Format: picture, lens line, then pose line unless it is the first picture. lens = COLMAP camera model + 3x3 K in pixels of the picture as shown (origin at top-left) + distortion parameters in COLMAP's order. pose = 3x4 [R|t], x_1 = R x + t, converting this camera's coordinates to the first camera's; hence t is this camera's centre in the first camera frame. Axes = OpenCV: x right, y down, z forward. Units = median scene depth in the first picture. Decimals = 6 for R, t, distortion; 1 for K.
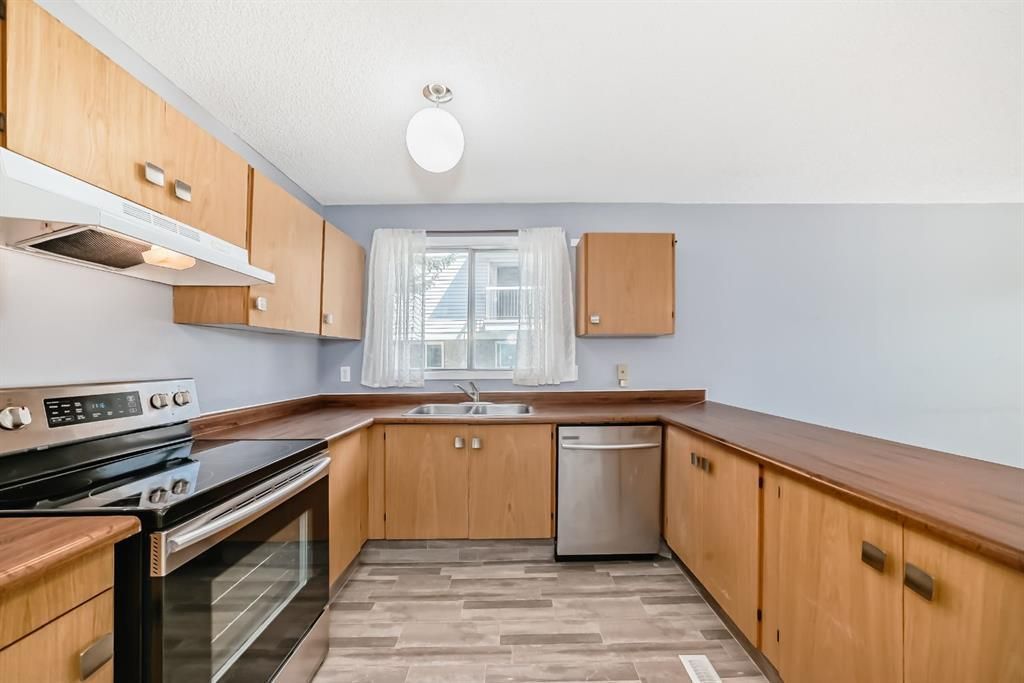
lens RADIAL K [[385.0, 0, 522.6], [0, 385.0, 350.8], [0, 0, 1]] dist [-0.033187, 0.008220]
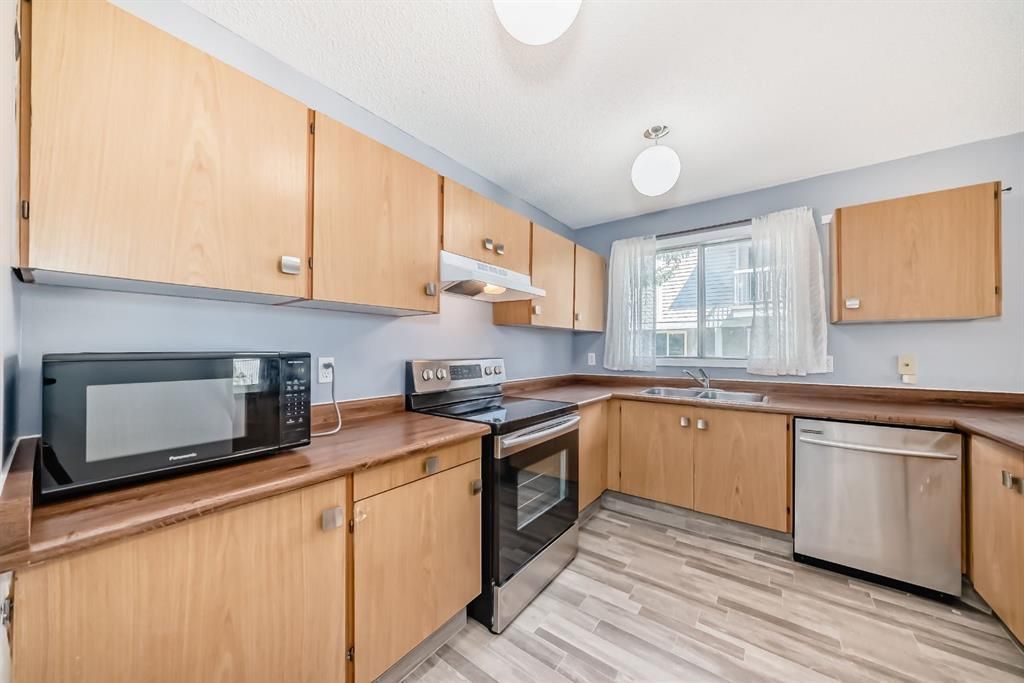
lens RADIAL K [[361.9, 0, 511.3], [0, 361.9, 343.9], [0, 0, 1]] dist [-0.021929, 0.006677]
pose [[0.791596, 0.000660, -0.611045, 0.082993], [0.006323, 0.999937, 0.009272, -0.002826], [0.611012, -0.011203, 0.791542, -0.157944]]
